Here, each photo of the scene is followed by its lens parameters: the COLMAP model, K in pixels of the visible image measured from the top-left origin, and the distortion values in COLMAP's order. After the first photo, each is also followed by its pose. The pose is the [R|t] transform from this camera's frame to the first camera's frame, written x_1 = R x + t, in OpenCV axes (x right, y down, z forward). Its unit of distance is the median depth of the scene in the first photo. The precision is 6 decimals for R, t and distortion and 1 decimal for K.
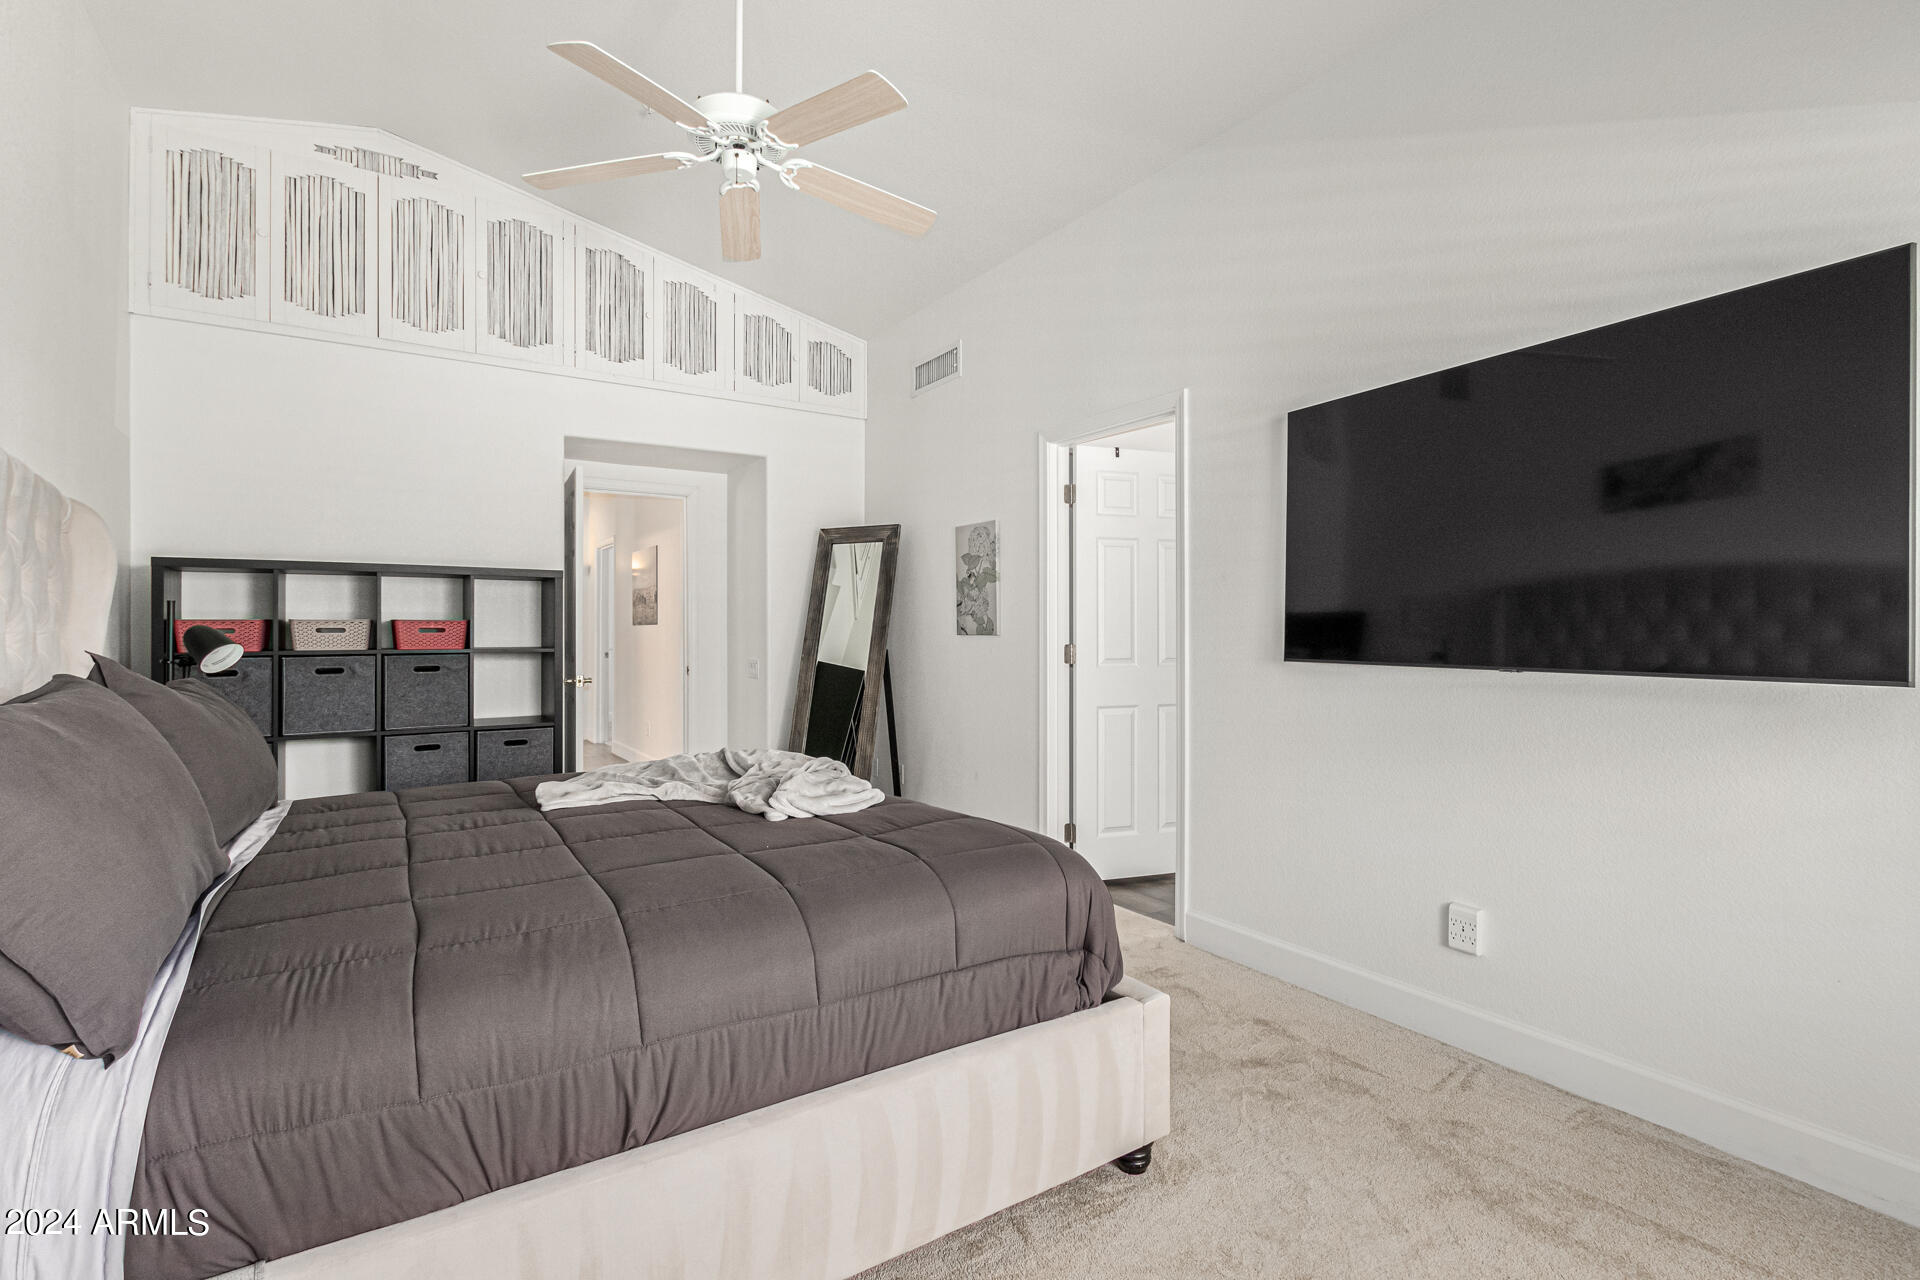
lens RADIAL K [[882.5, 0, 965.1], [0, 882.5, 627.5], [0, 0, 1]] dist [0.005382, -0.002883]
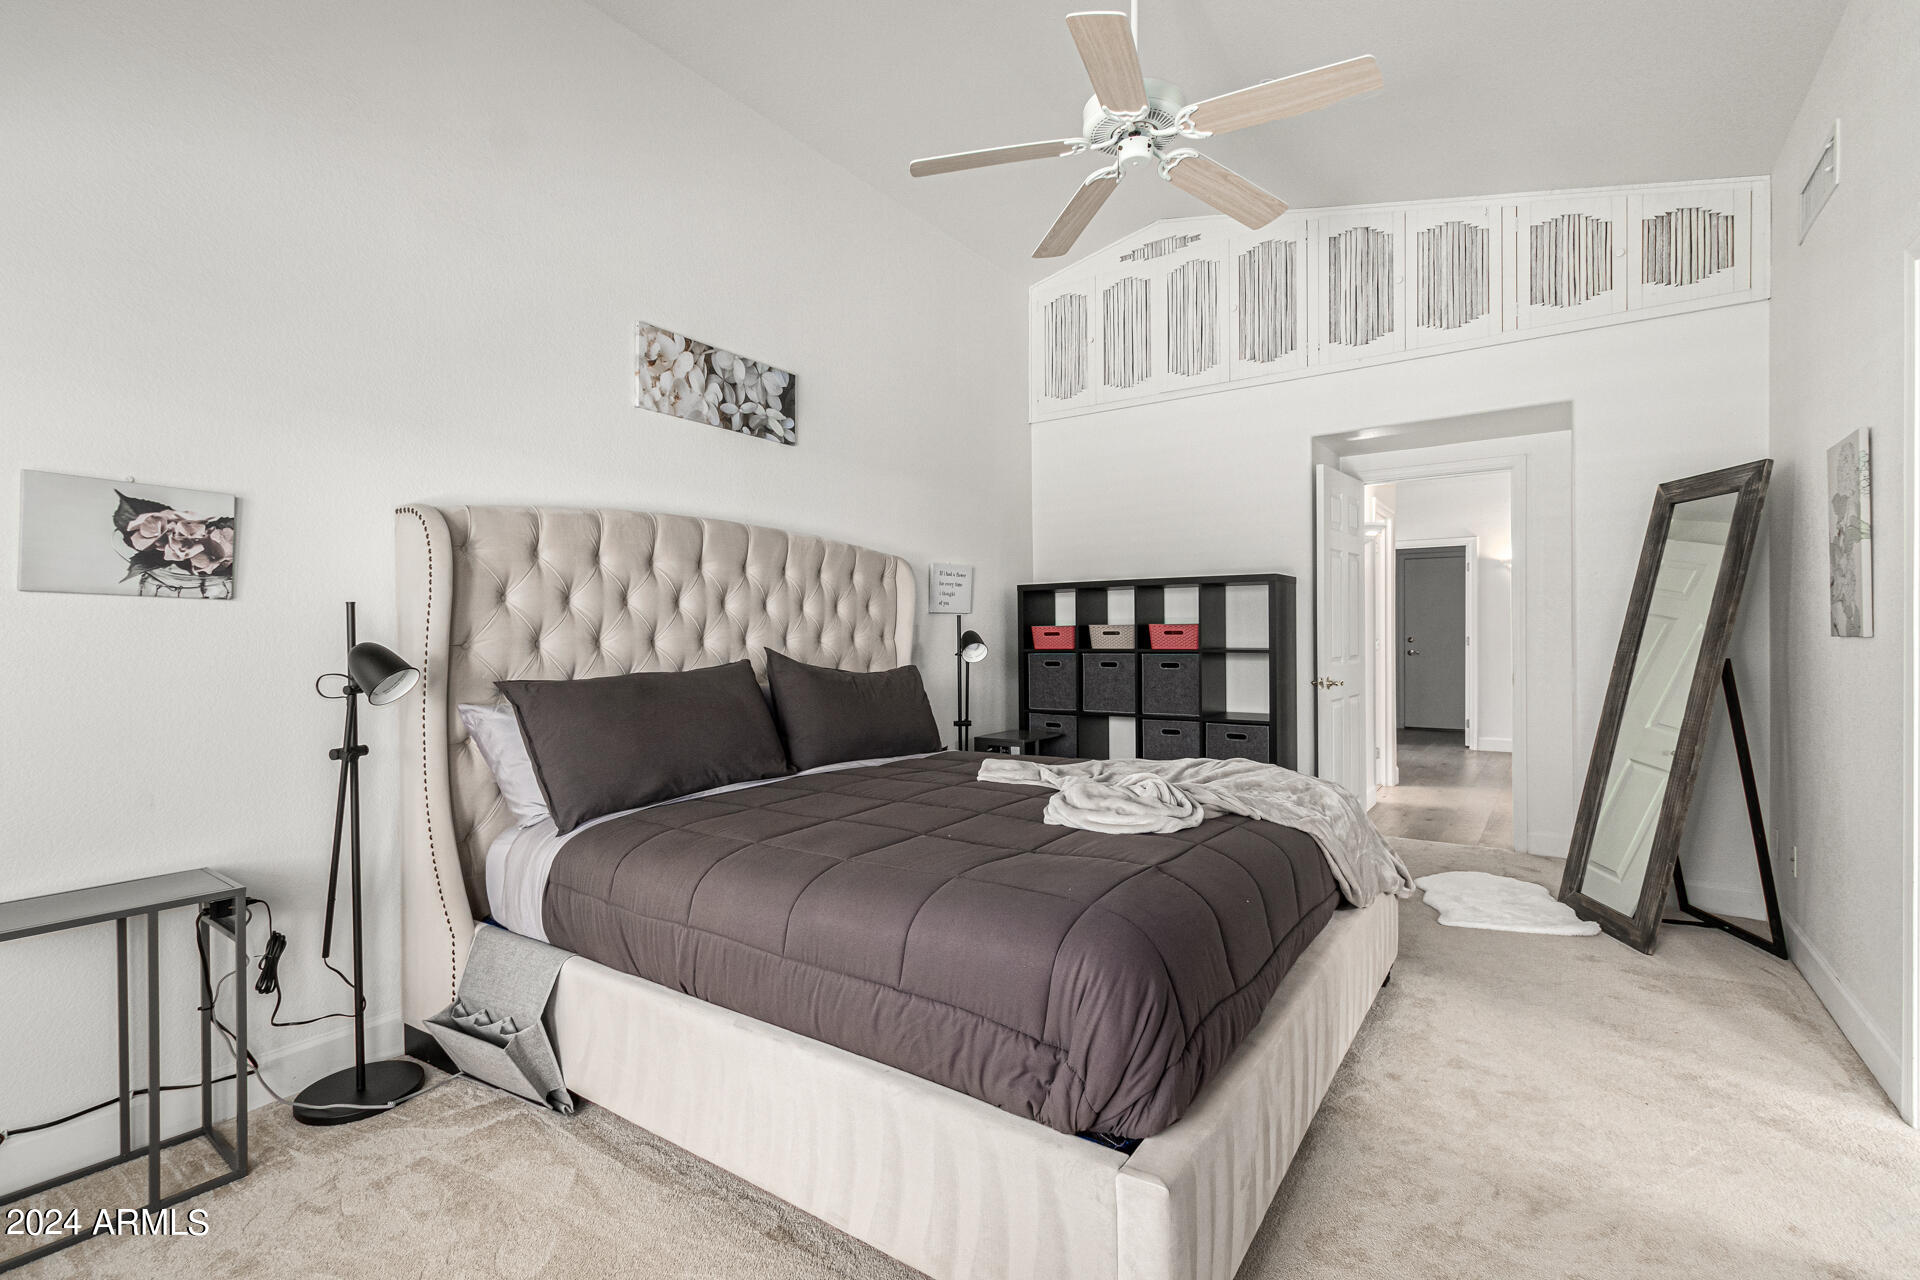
lens RADIAL K [[882.5, 0, 959.6], [0, 882.5, 648.4], [0, 0, 1]] dist [0.005382, -0.002883]
pose [[0.355996, 0.013173, -0.934394, 0.341389], [0.009760, 0.999794, 0.017813, 0.000057], [0.934436, -0.015462, 0.355794, 0.272064]]
